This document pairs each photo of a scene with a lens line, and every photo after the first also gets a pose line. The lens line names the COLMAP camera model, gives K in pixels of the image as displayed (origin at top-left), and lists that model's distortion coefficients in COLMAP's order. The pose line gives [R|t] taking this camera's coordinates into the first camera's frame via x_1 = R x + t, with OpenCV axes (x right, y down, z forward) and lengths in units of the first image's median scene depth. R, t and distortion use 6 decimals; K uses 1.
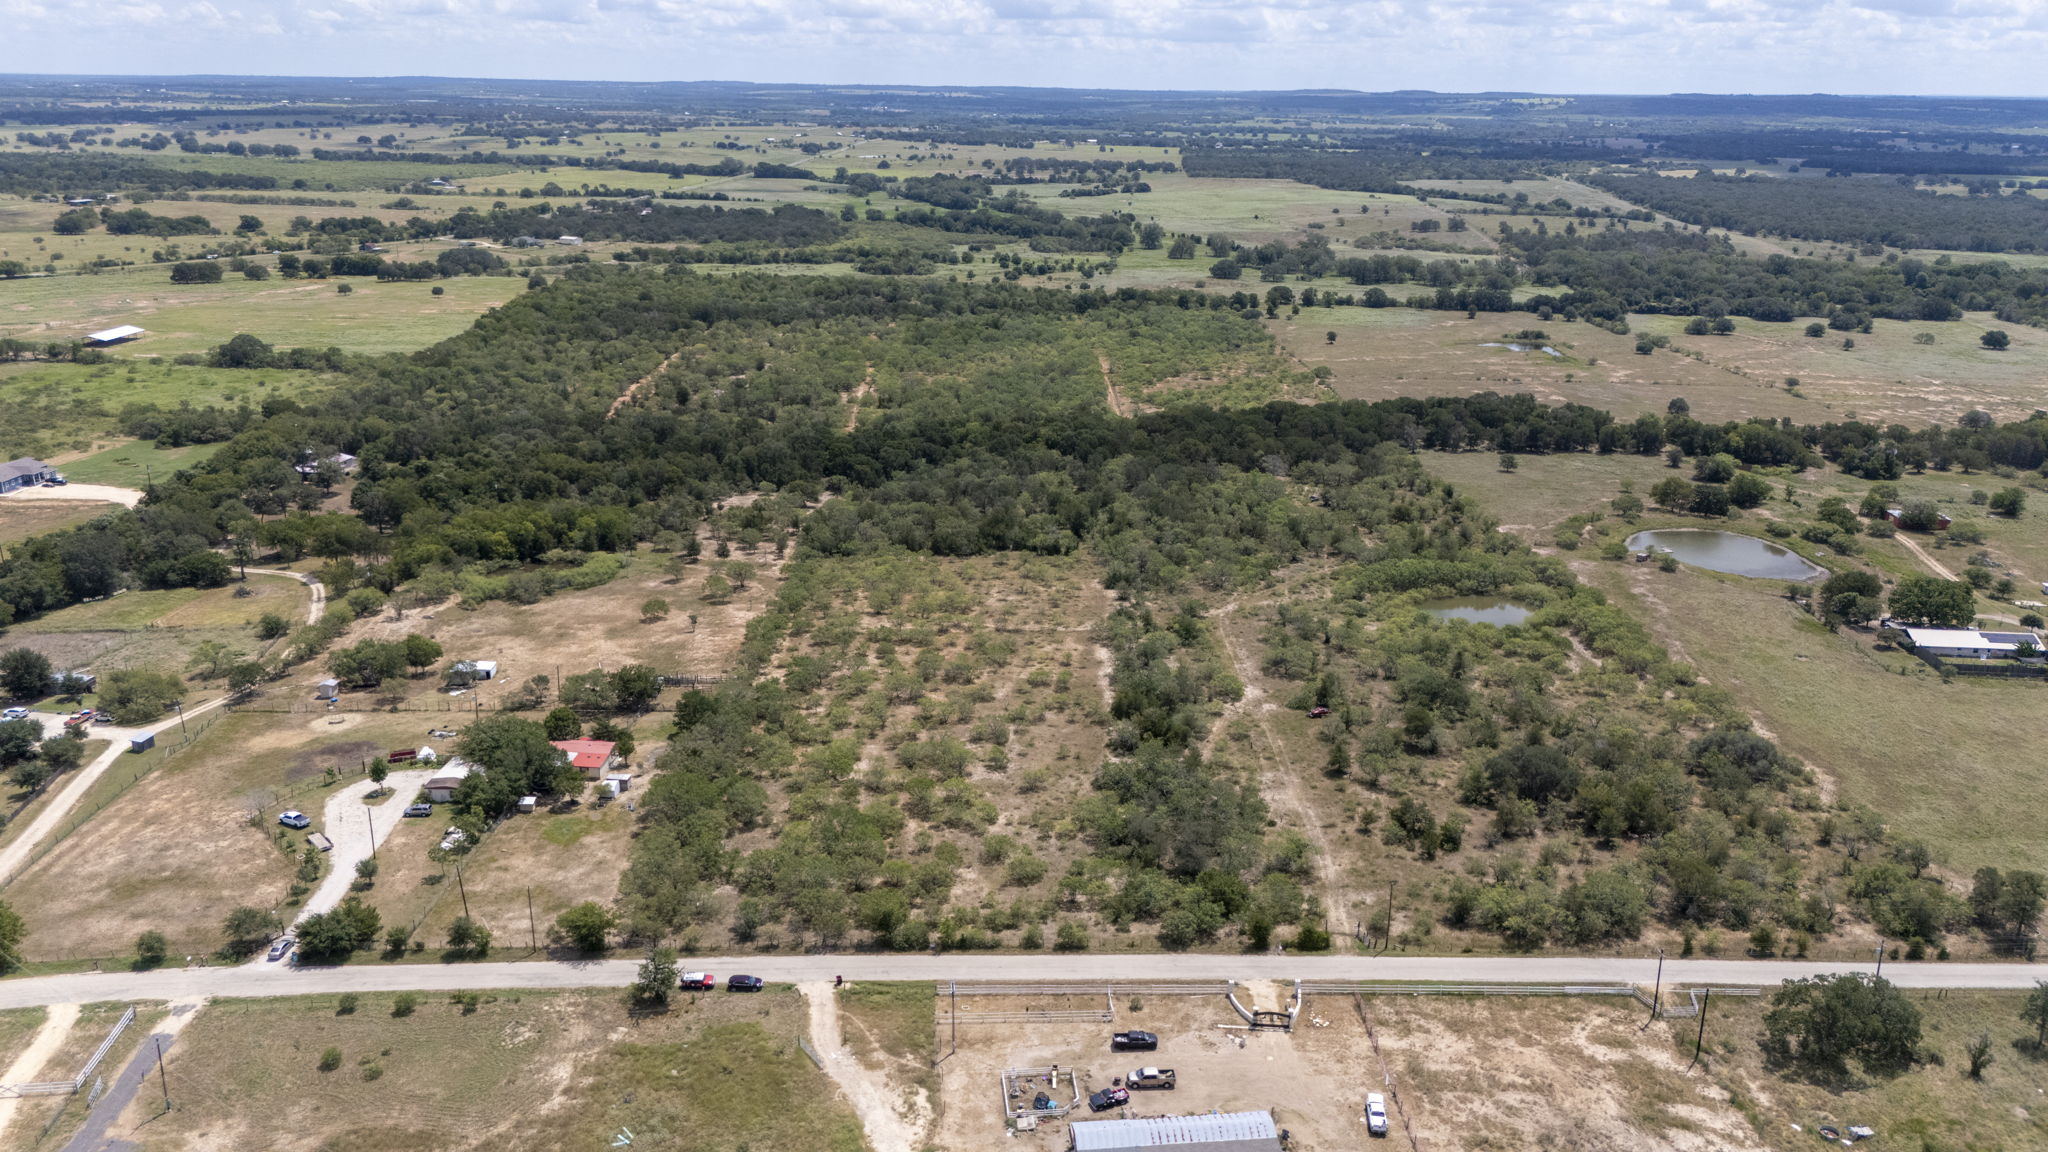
lens RADIAL K [[1512.9, 0, 1024.0], [0, 1512.9, 576.0], [0, 0, 1]] dist [0.076757, -0.078938]
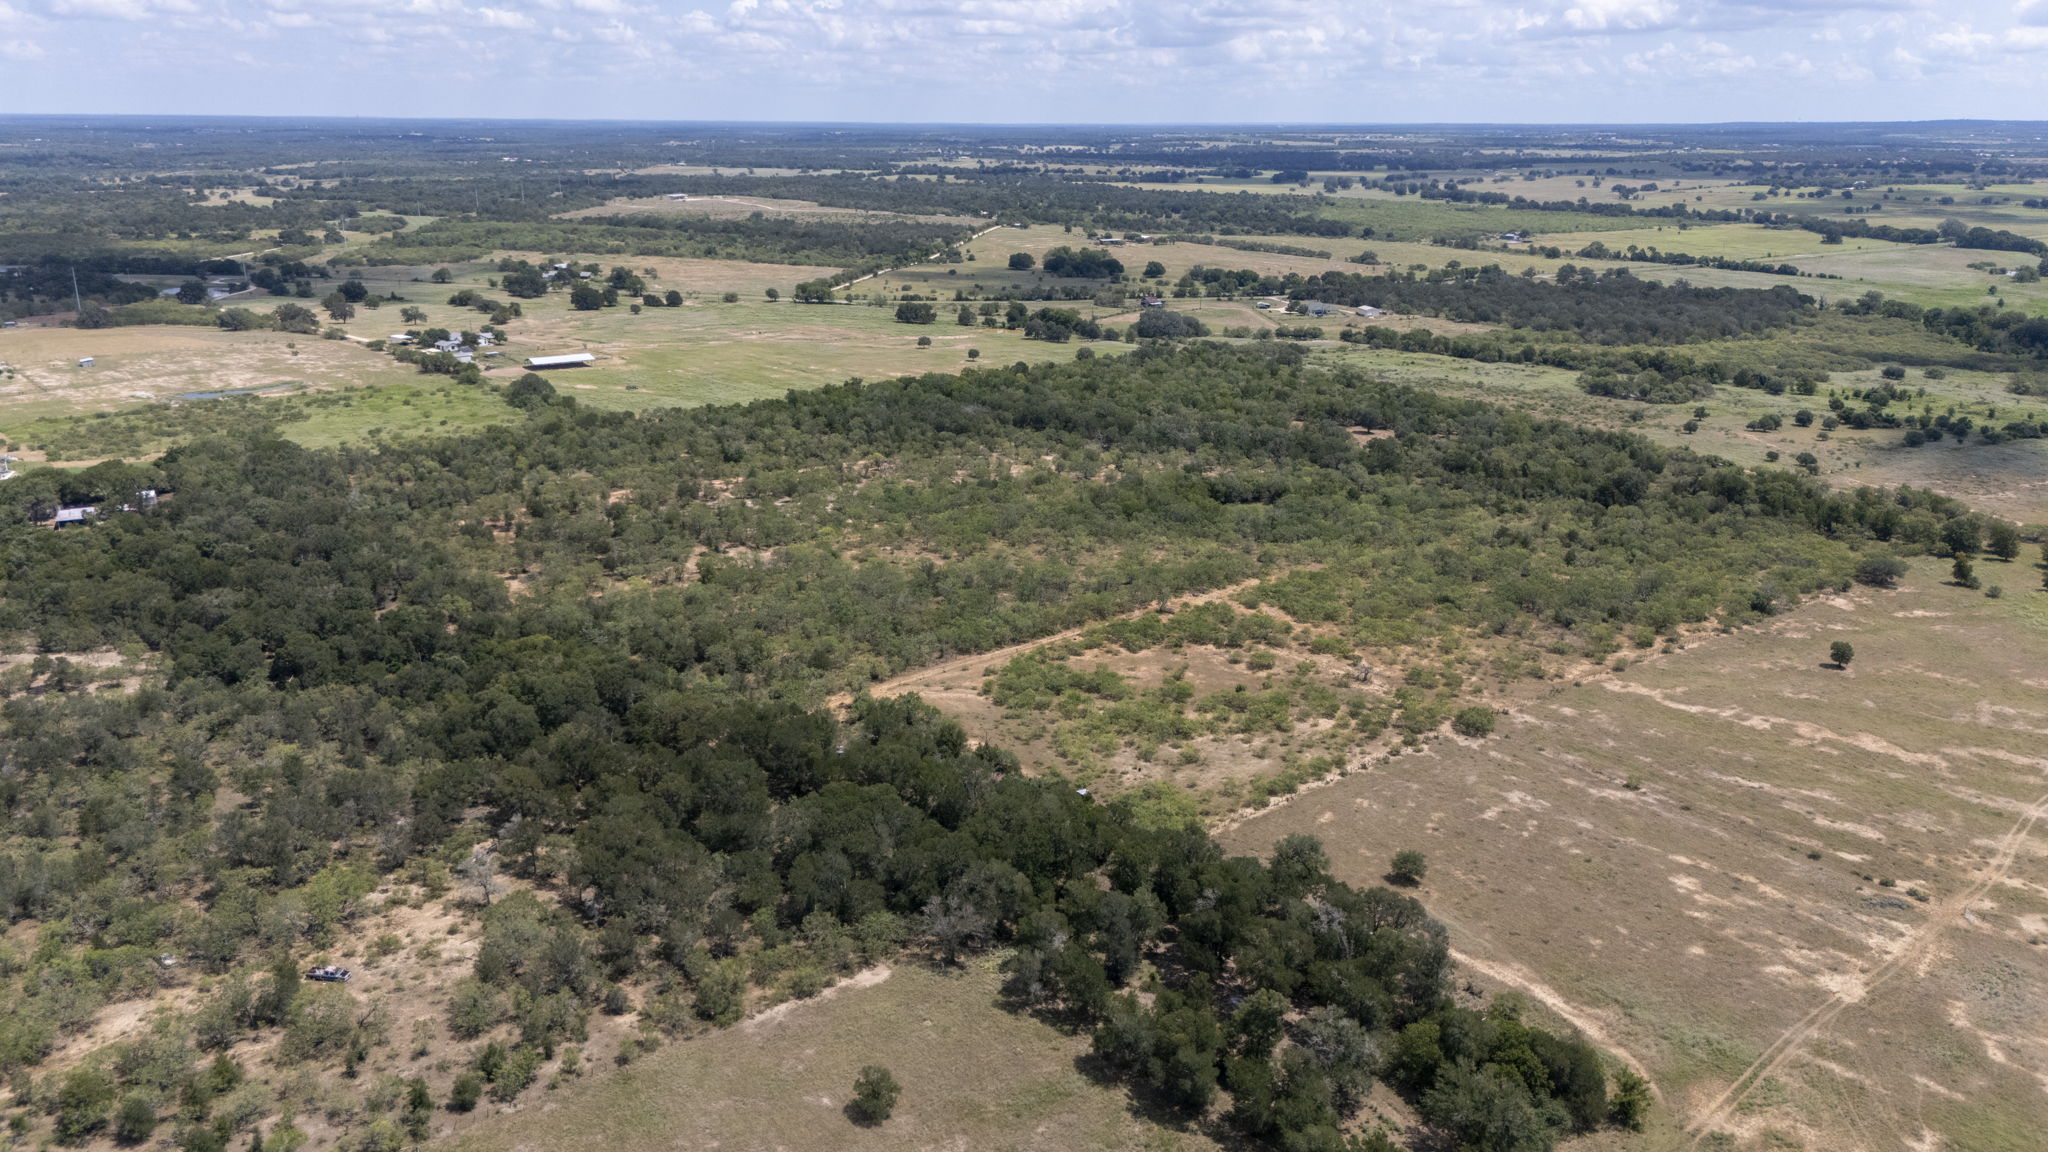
lens RADIAL K [[1522.0, 0, 1024.0], [0, 1522.0, 576.0], [0, 0, 1]] dist [0.066741, -0.060431]
pose [[0.617699, 0.219147, -0.755263, 0.890830], [-0.241053, 0.966921, 0.083414, -0.352250], [0.748560, 0.130533, 0.650092, 1.116843]]
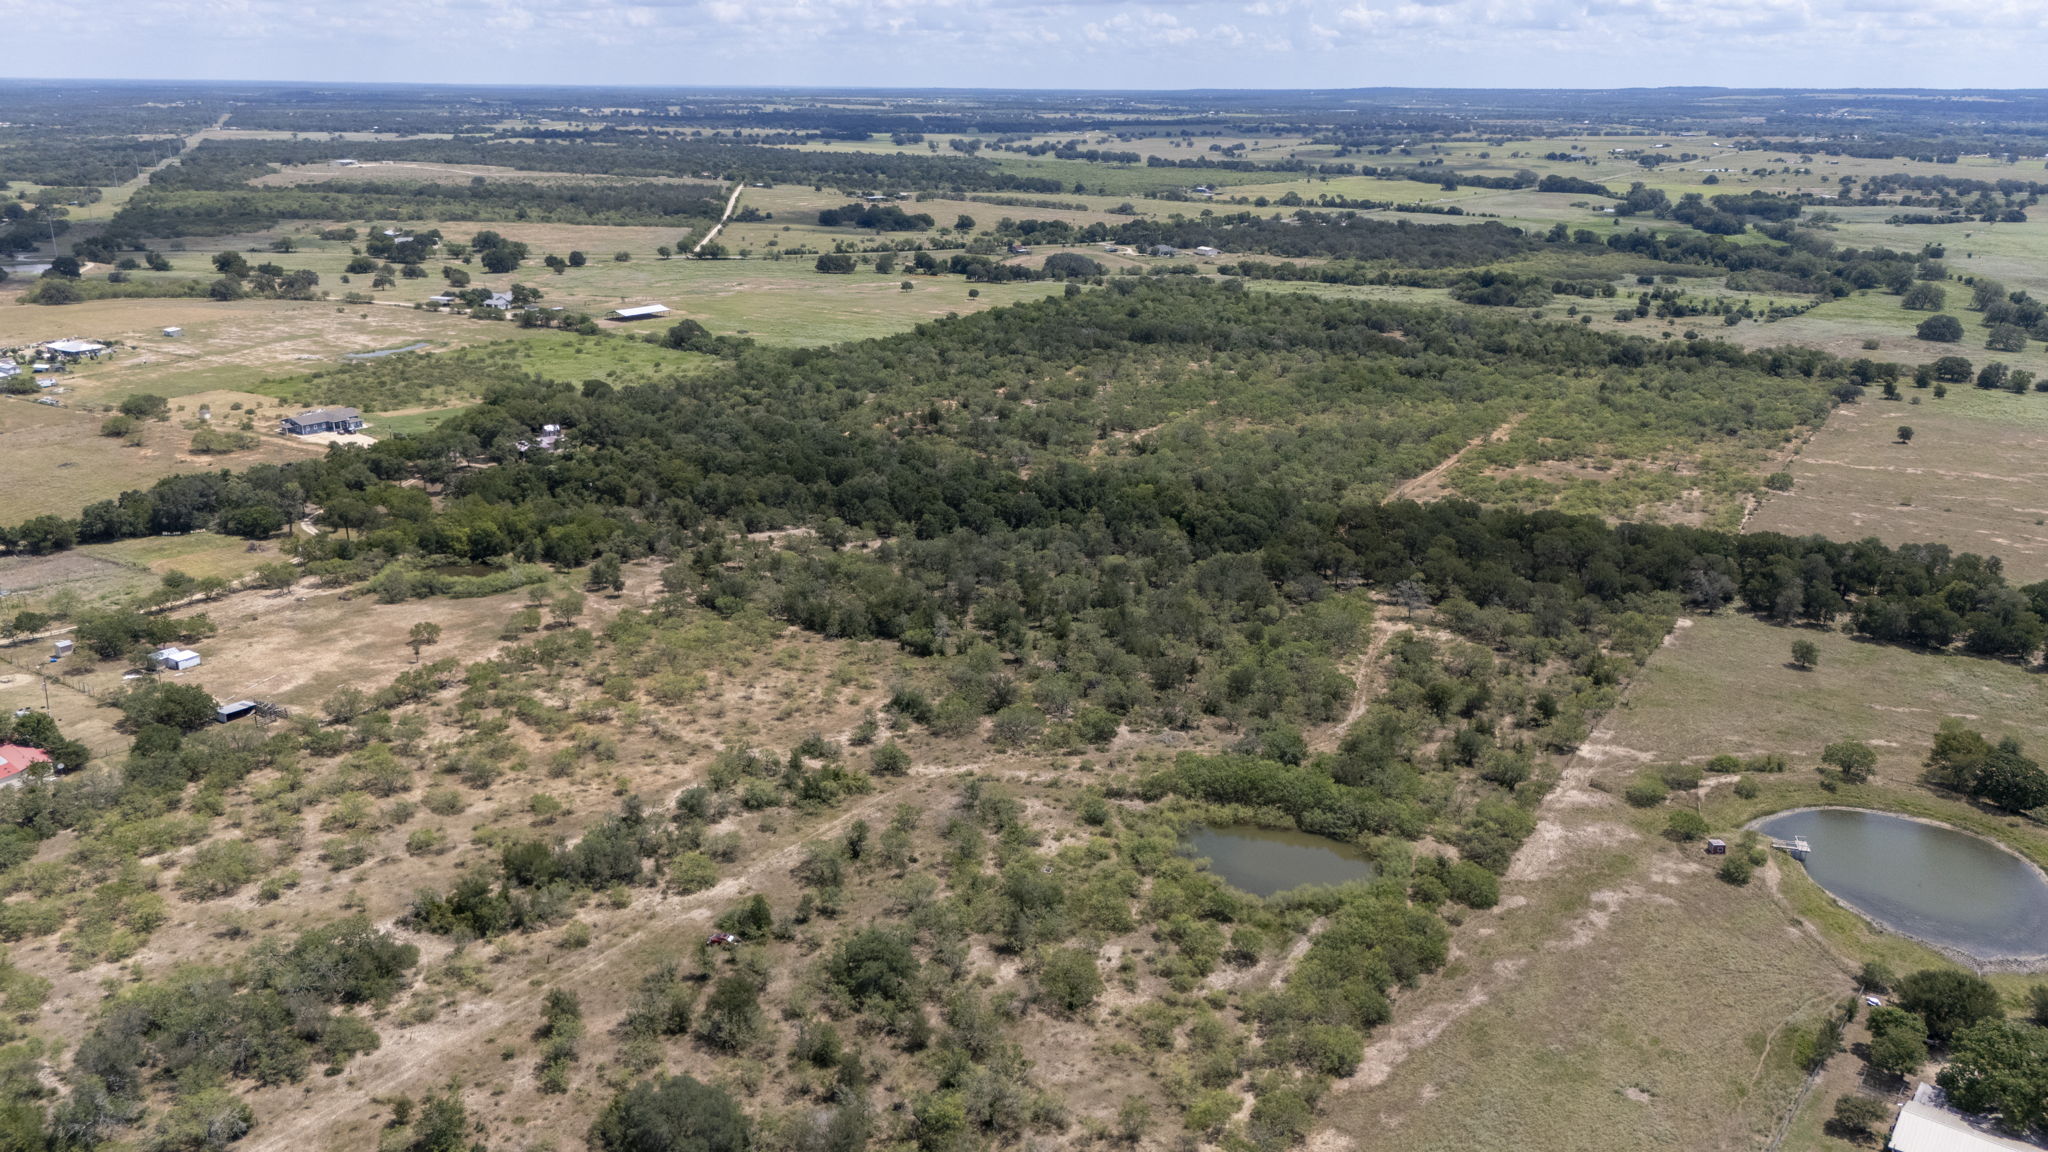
lens RADIAL K [[1522.0, 0, 1024.0], [0, 1522.0, 576.0], [0, 0, 1]] dist [0.066741, -0.060431]
pose [[0.830965, 0.165984, -0.530986, 0.574319], [-0.169571, 0.984605, 0.042413, -0.117051], [0.529852, 0.054796, 0.846318, 0.379483]]
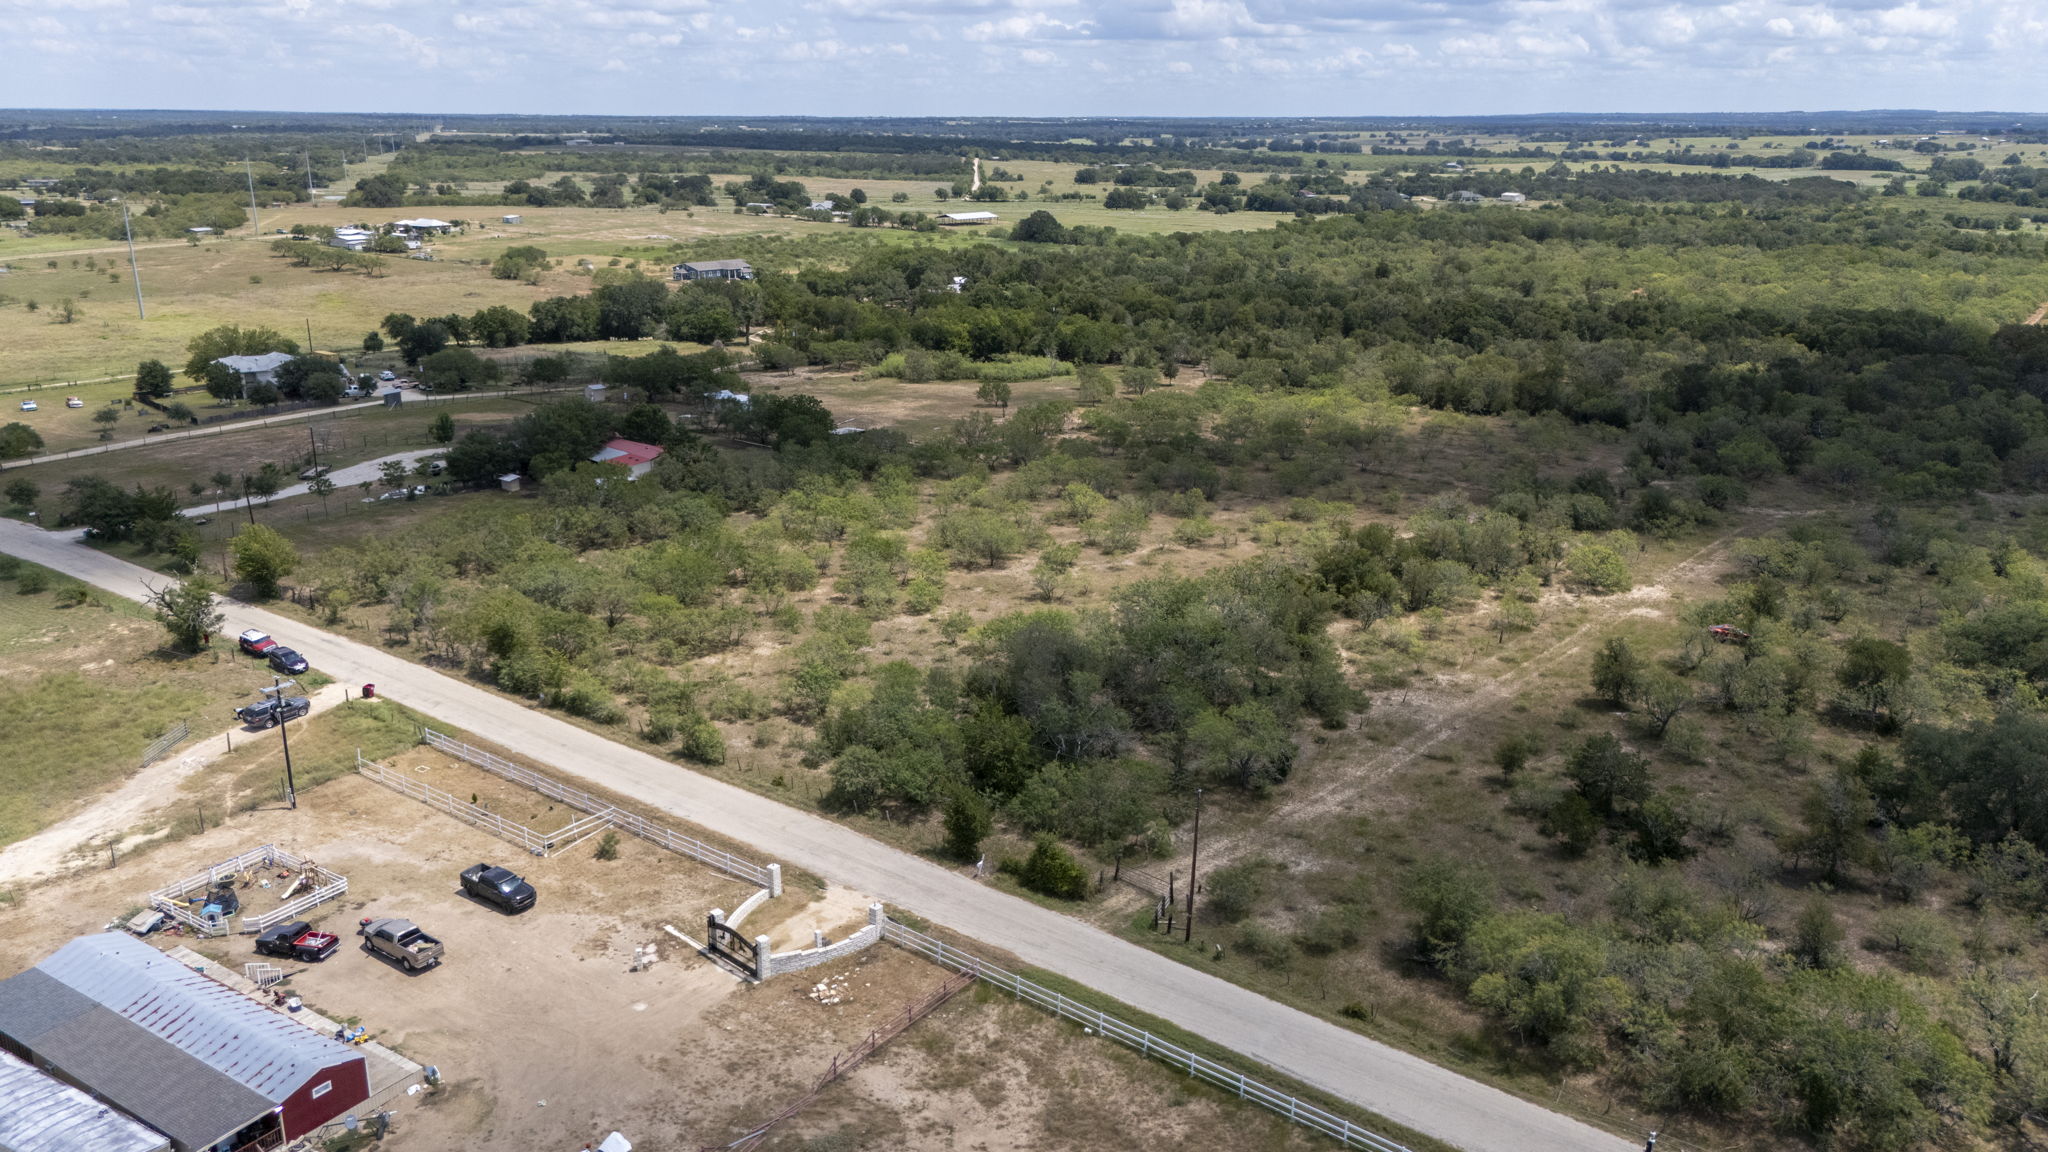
lens RADIAL K [[1525.4, 0, 1024.0], [0, 1525.4, 576.0], [0, 0, 1]] dist [0.083154, -0.088540]
pose [[0.773267, 0.176115, -0.609132, 0.275839], [-0.192468, 0.980521, 0.039162, 0.082012], [0.604164, 0.086956, 0.792101, 0.378607]]
